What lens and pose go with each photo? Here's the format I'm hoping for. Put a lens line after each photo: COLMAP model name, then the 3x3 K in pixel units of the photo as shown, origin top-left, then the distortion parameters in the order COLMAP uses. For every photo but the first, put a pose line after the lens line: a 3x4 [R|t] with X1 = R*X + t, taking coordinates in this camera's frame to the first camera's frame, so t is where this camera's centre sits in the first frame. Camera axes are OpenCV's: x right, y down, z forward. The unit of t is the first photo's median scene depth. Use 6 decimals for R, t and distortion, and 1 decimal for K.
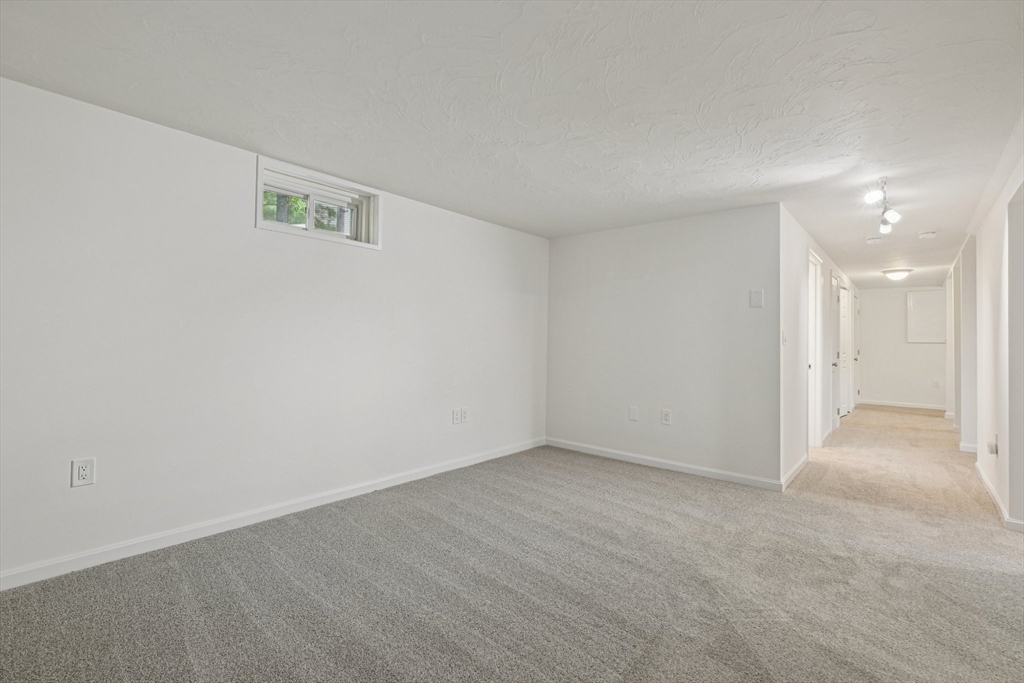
lens RADIAL K [[448.6, 0, 511.4], [0, 448.6, 339.5], [0, 0, 1]] dist [-0.003251, 0.001433]
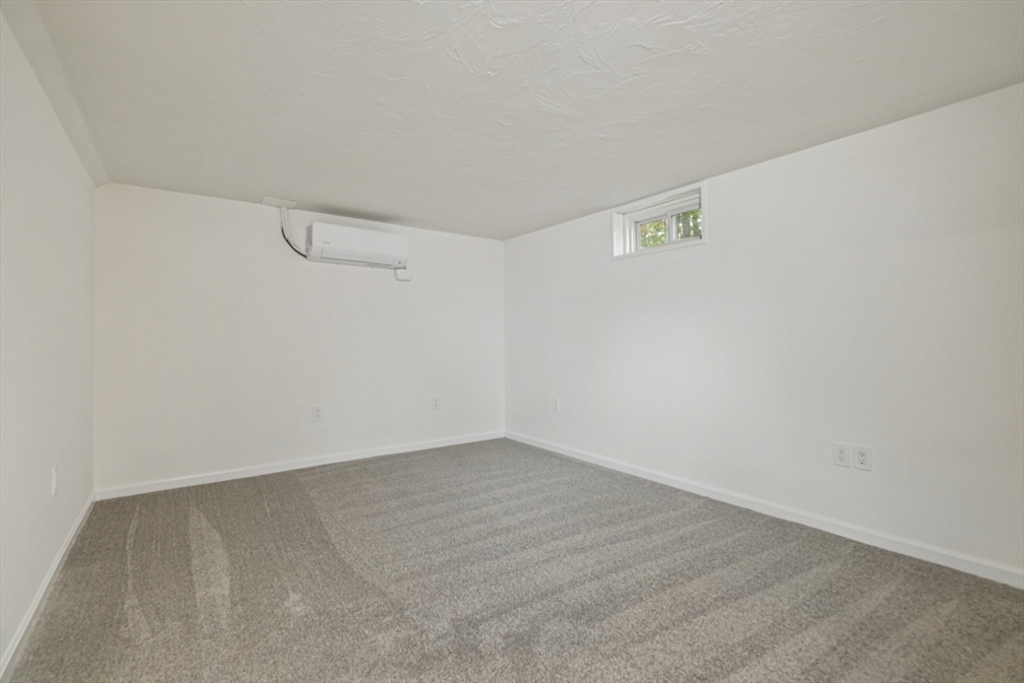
lens RADIAL K [[448.6, 0, 511.4], [0, 448.6, 343.1], [0, 0, 1]] dist [-0.003251, 0.001433]
pose [[-0.200016, 0.000883, -0.979792, 0.713894], [0.009596, 0.999953, -0.001058, 0.007591], [0.979746, -0.009614, -0.200015, 0.785902]]
